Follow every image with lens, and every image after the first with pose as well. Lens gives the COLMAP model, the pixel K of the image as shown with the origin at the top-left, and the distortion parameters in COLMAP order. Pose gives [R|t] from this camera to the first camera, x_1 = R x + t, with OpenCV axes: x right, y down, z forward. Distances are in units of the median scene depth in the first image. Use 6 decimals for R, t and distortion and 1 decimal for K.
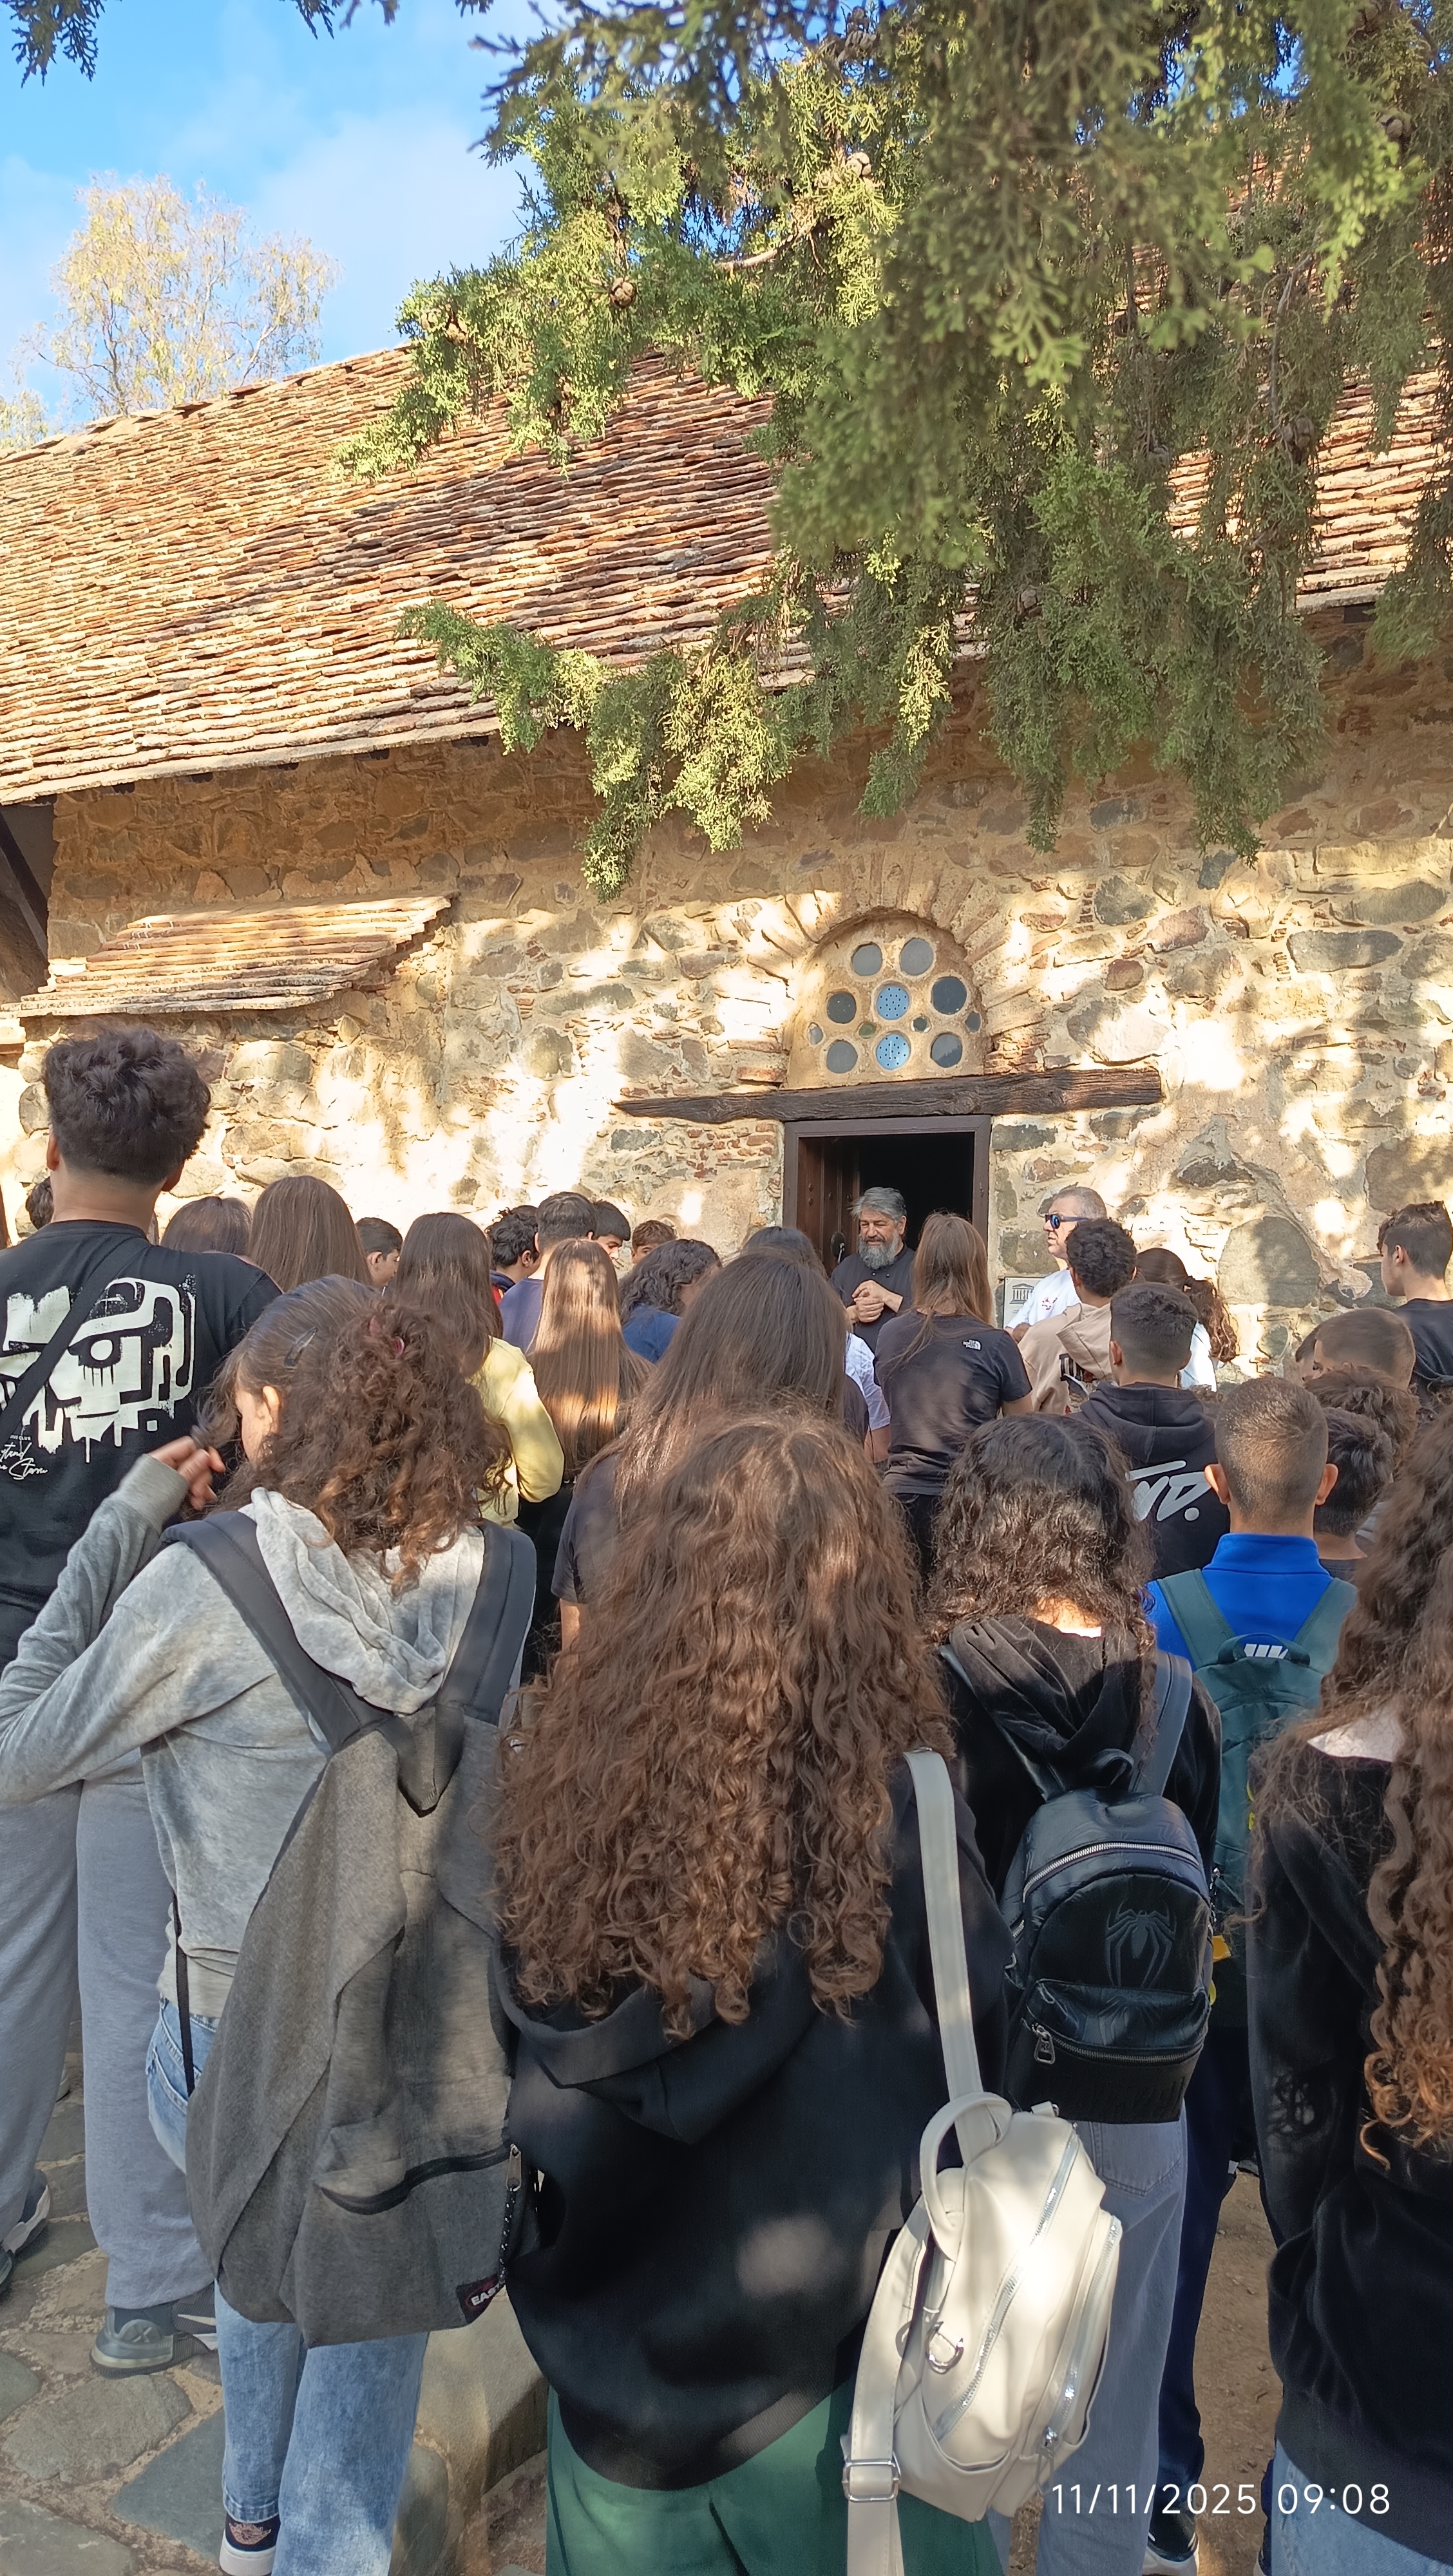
lens RADIAL K [[1865.0, 0, 731.3], [0, 1865.0, 1288.3], [0, 0, 1]] dist [0.079971, -0.013261]
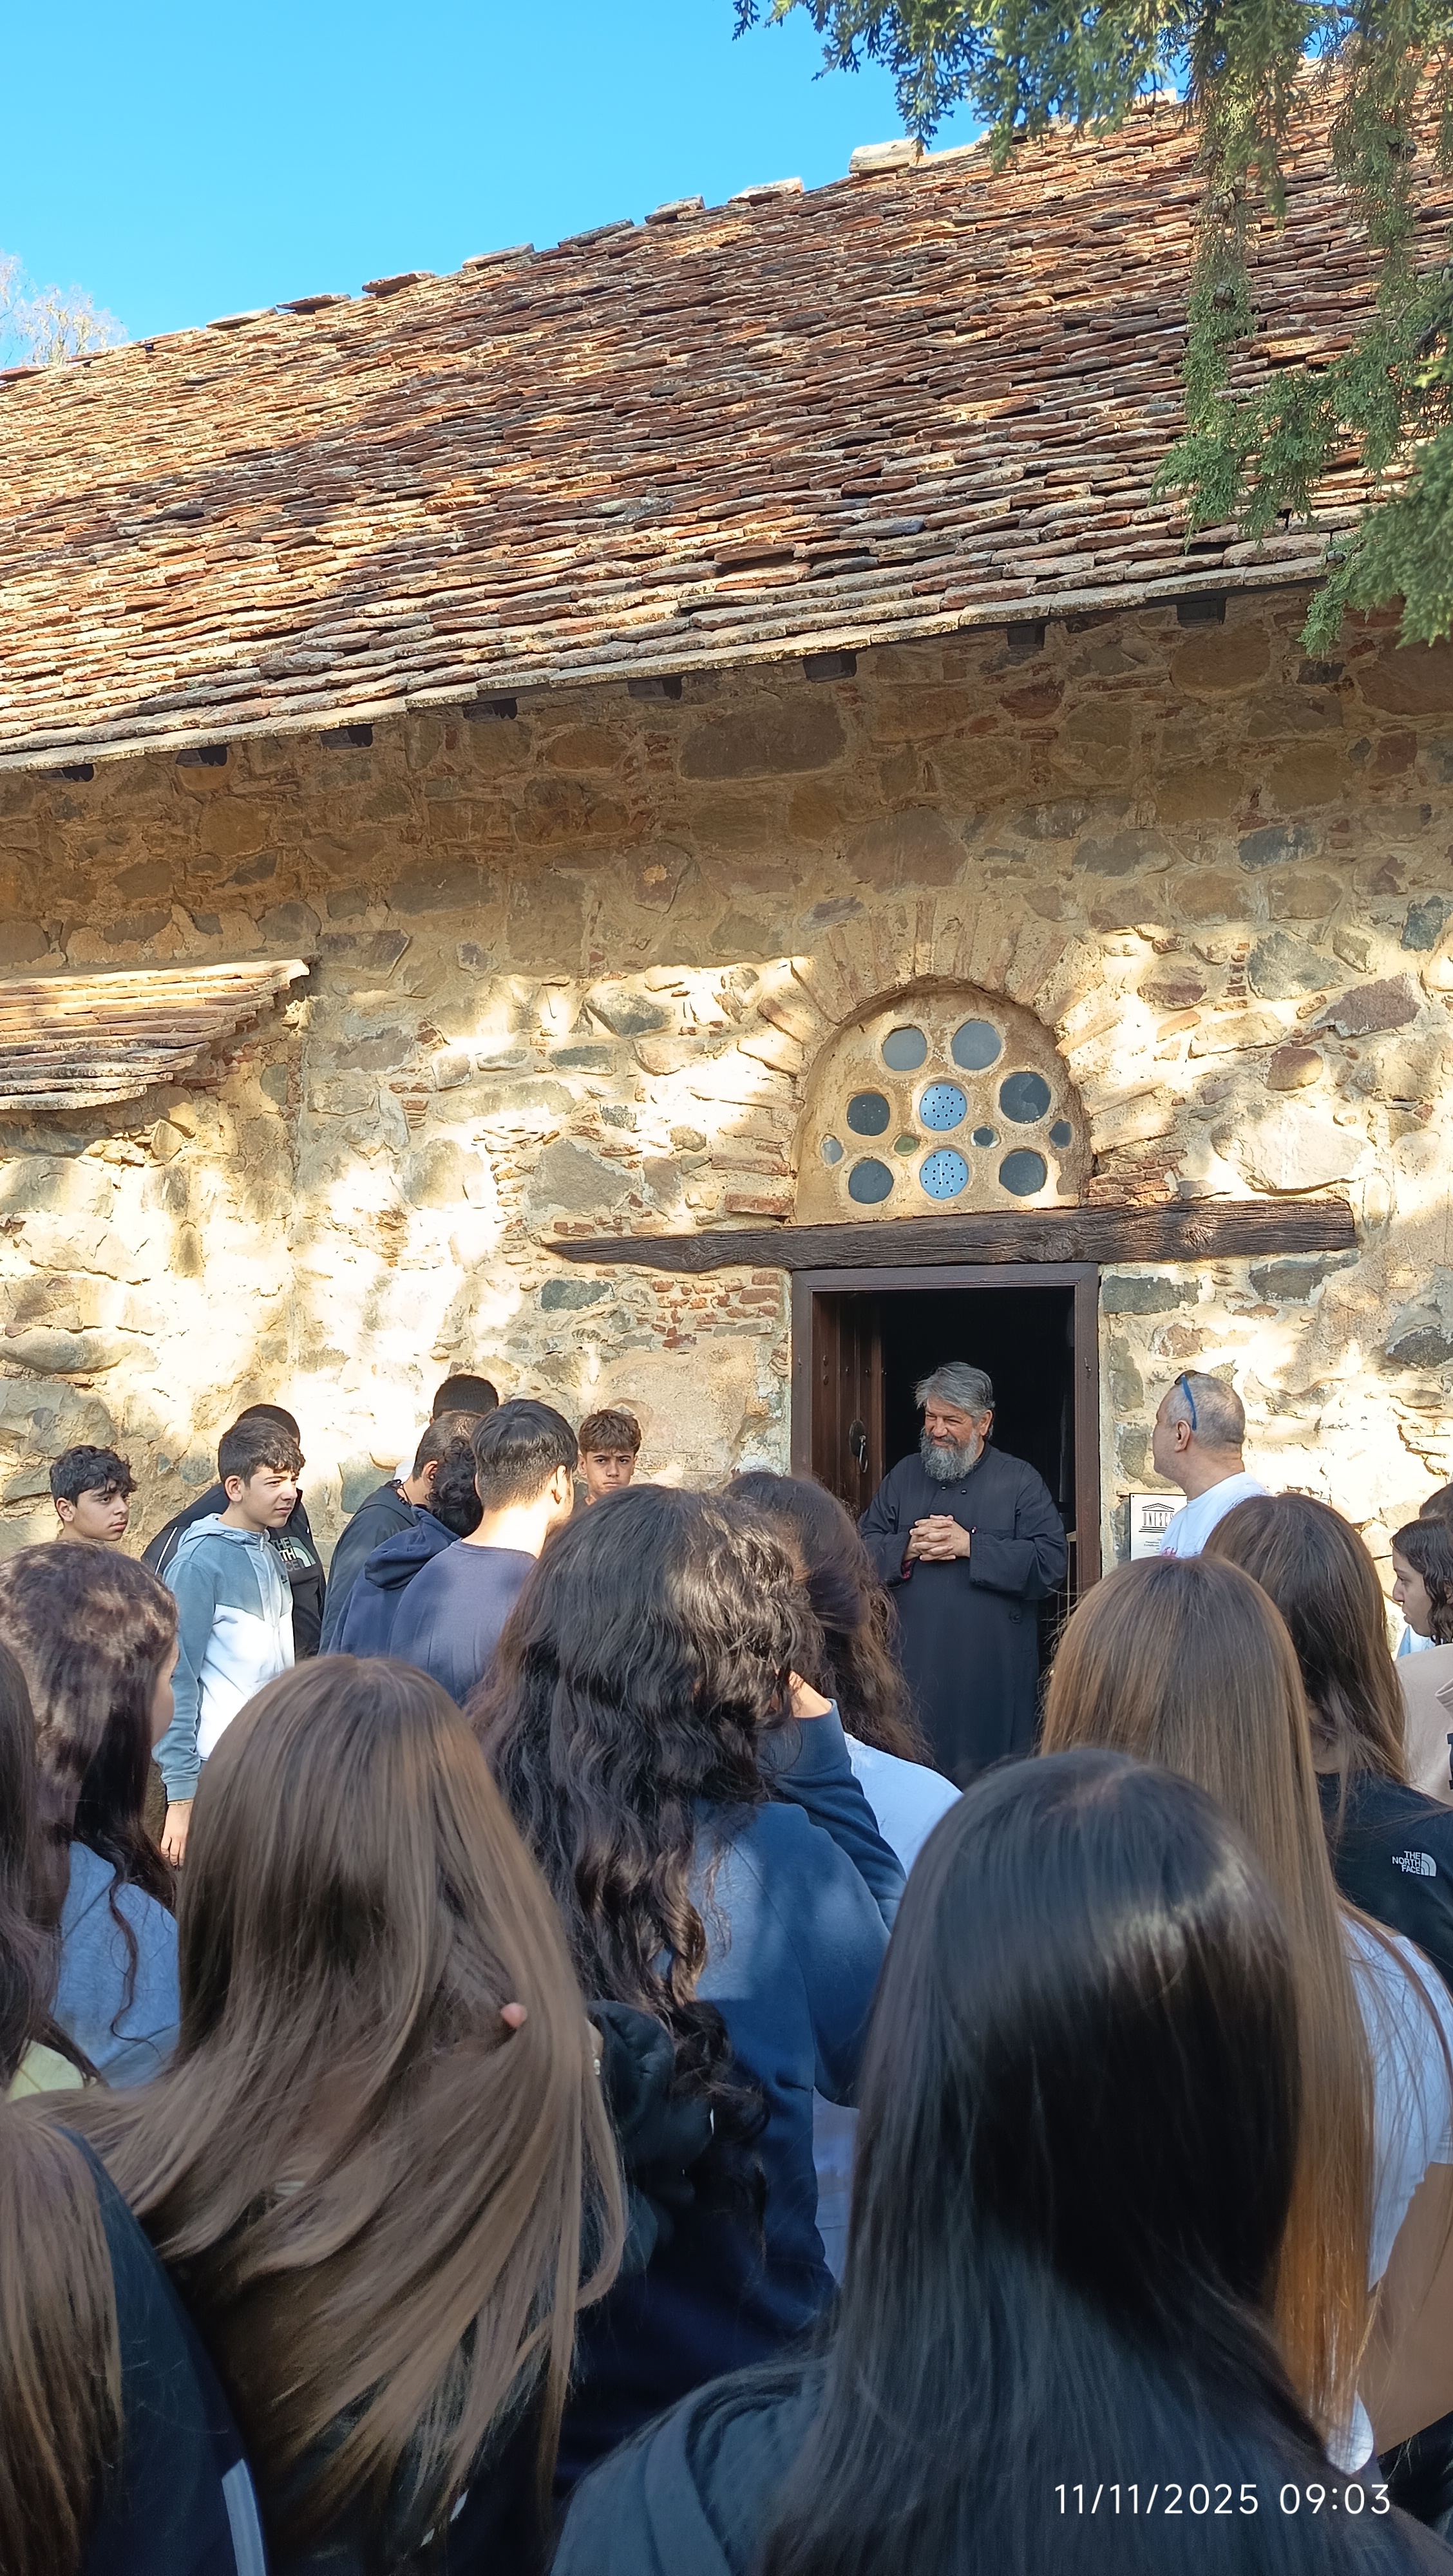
lens RADIAL K [[1865.0, 0, 725.4], [0, 1865.0, 1286.6], [0, 0, 1]] dist [0.079971, -0.013261]
pose [[0.993849, -0.004756, 0.110640, -0.076636], [0.011597, 0.998054, -0.061266, -0.039373], [-0.110133, 0.062172, 0.991970, 0.291412]]
